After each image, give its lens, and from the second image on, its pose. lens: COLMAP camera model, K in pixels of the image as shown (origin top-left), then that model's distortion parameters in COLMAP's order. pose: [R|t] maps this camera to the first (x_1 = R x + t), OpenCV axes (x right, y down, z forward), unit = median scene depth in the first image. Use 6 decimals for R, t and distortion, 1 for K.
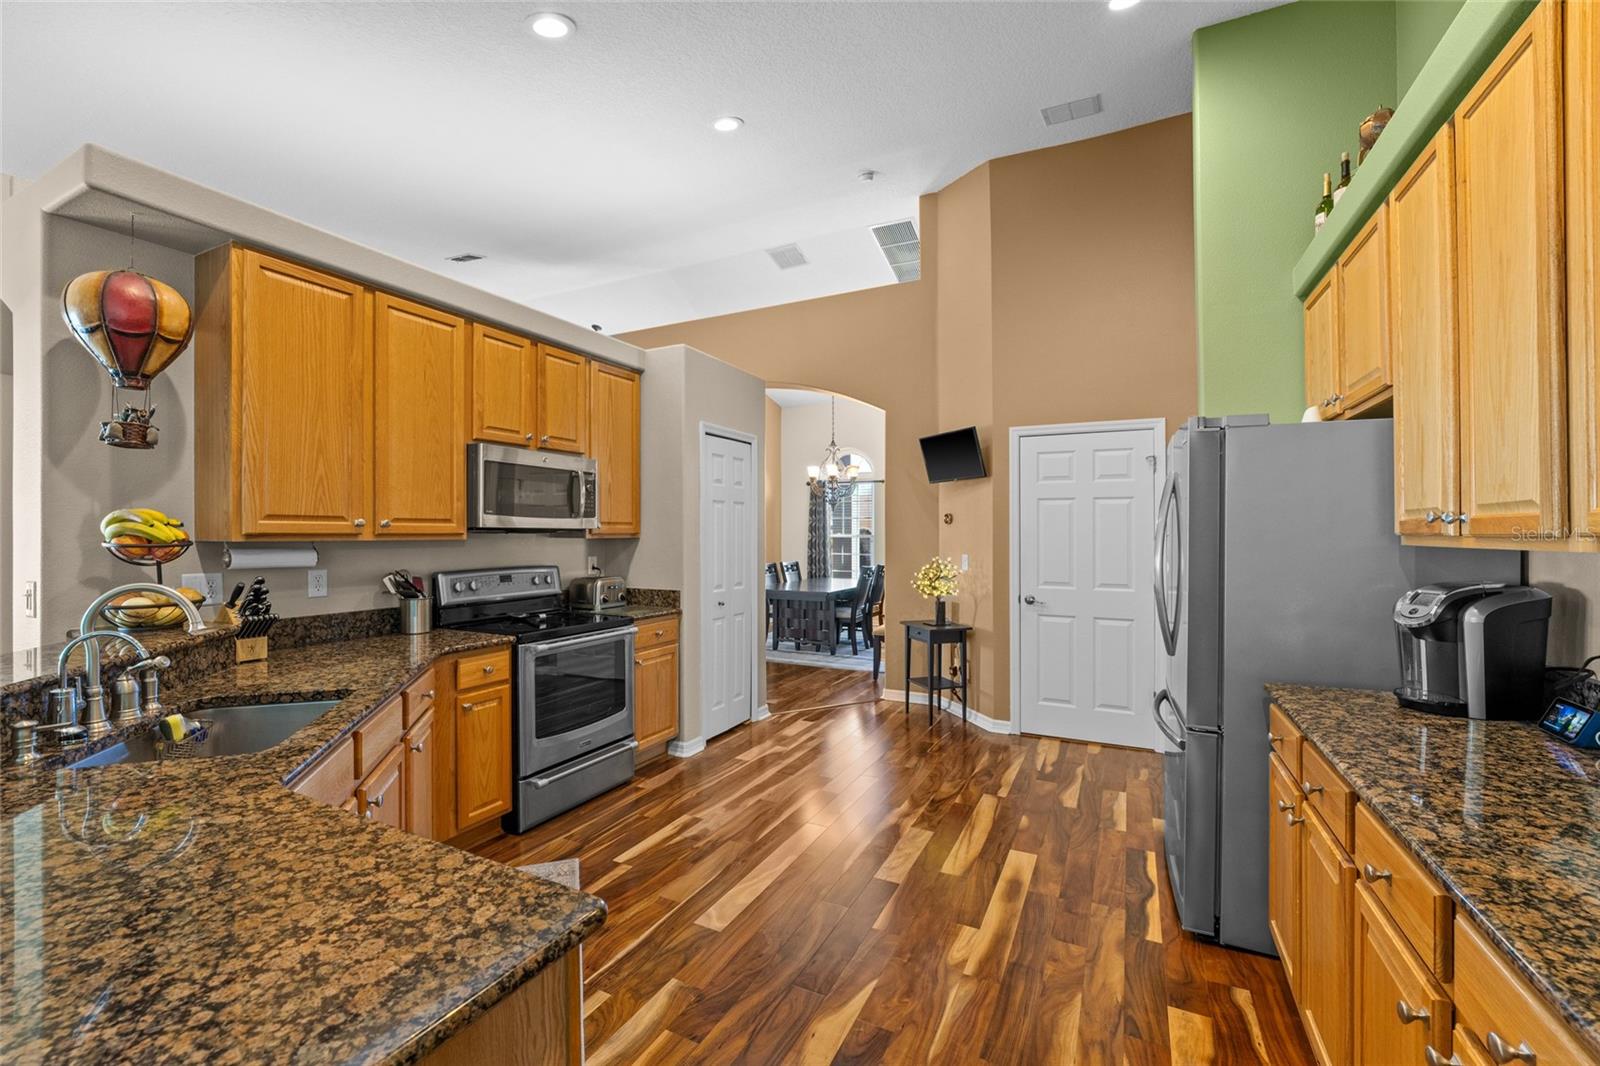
lens RADIAL K [[653.5, 0, 788.4], [0, 653.5, 526.6], [0, 0, 1]] dist [-0.011074, 0.000638]
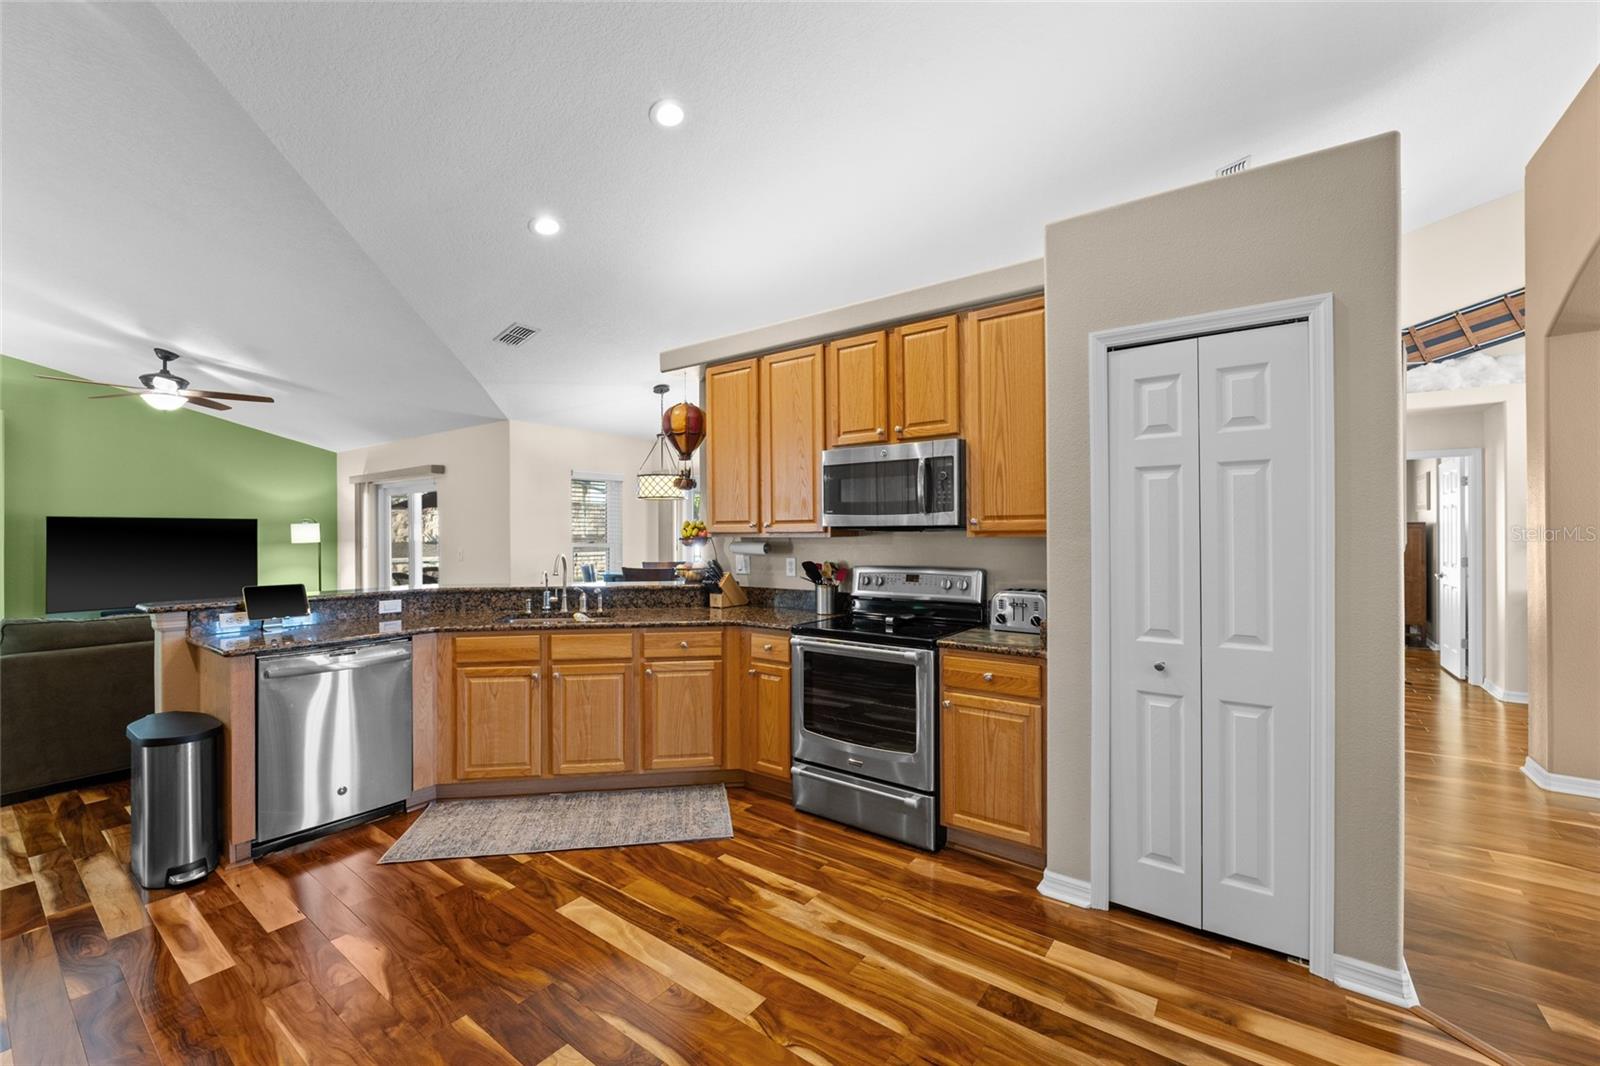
lens RADIAL K [[653.5, 0, 791.5], [0, 653.5, 526.6], [0, 0, 1]] dist [-0.011074, 0.000638]
pose [[-0.158081, -0.009566, -0.987380, 0.480856], [0.013897, 0.999832, -0.011912, 0.010660], [0.987328, -0.015605, -0.157922, 0.849044]]
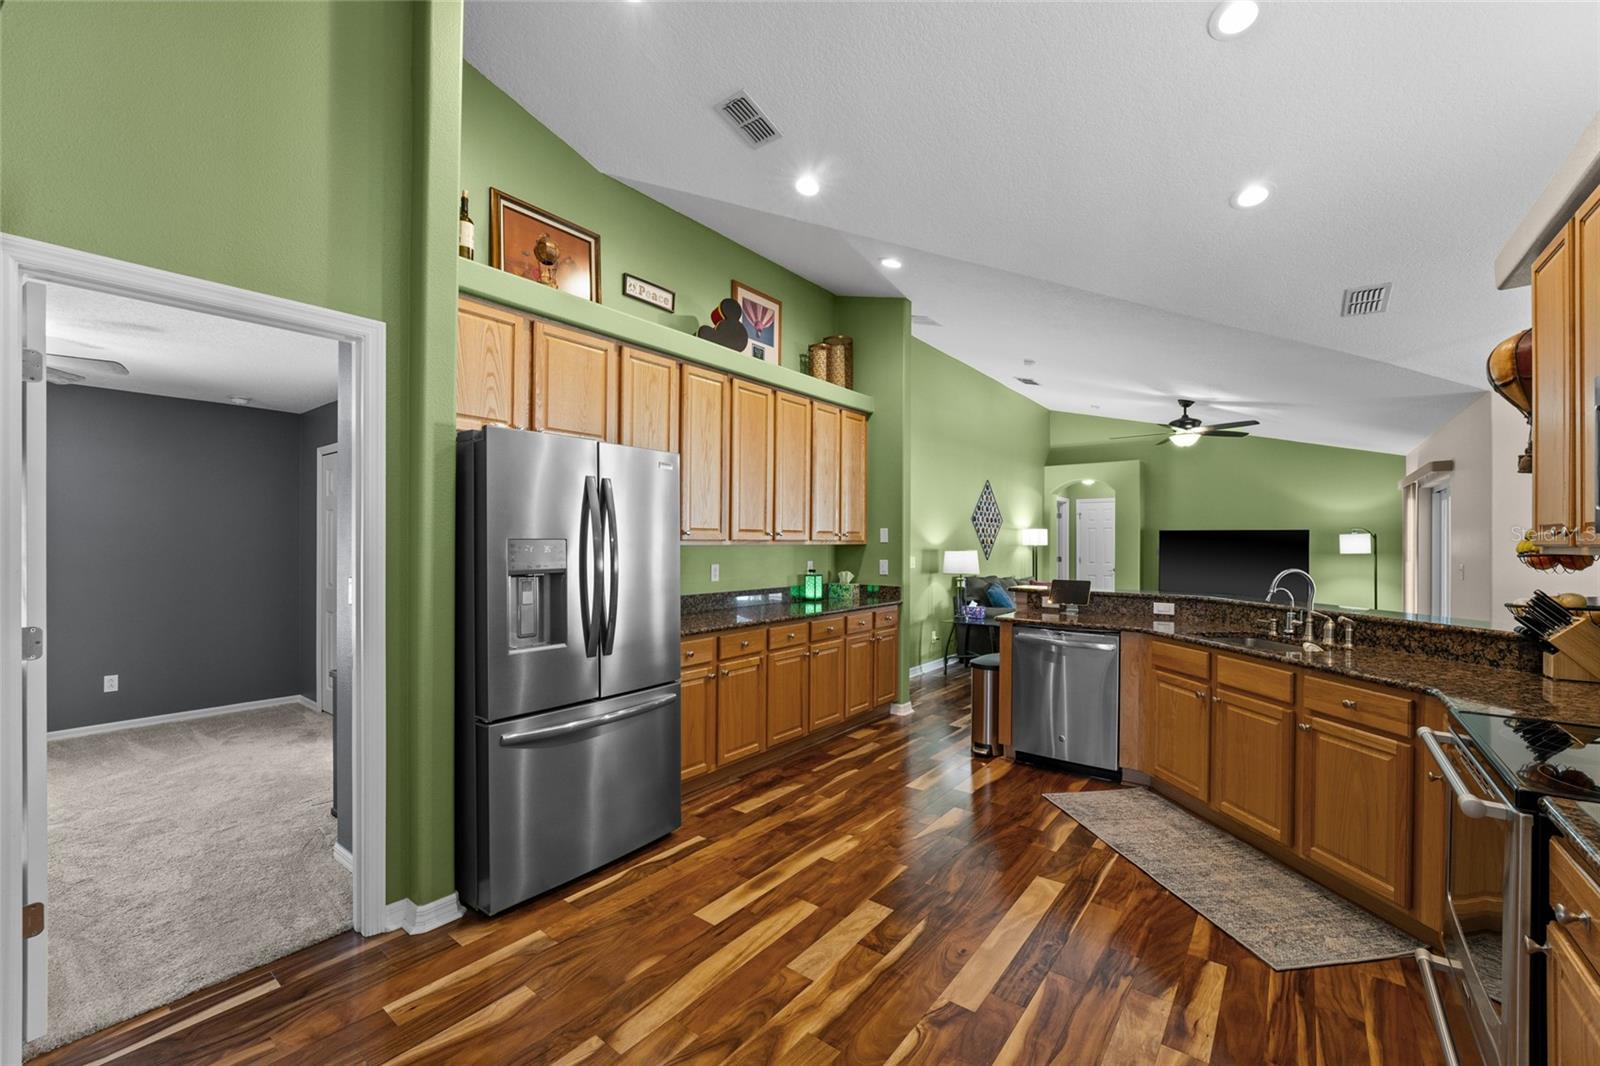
lens RADIAL K [[653.5, 0, 804.5], [0, 653.5, 537.0], [0, 0, 1]] dist [-0.011074, 0.000638]
pose [[-0.985982, -0.006446, 0.166730, 0.066452], [-0.009193, 0.999834, -0.015711, 0.013210], [-0.166601, -0.017023, -0.985877, 1.233644]]
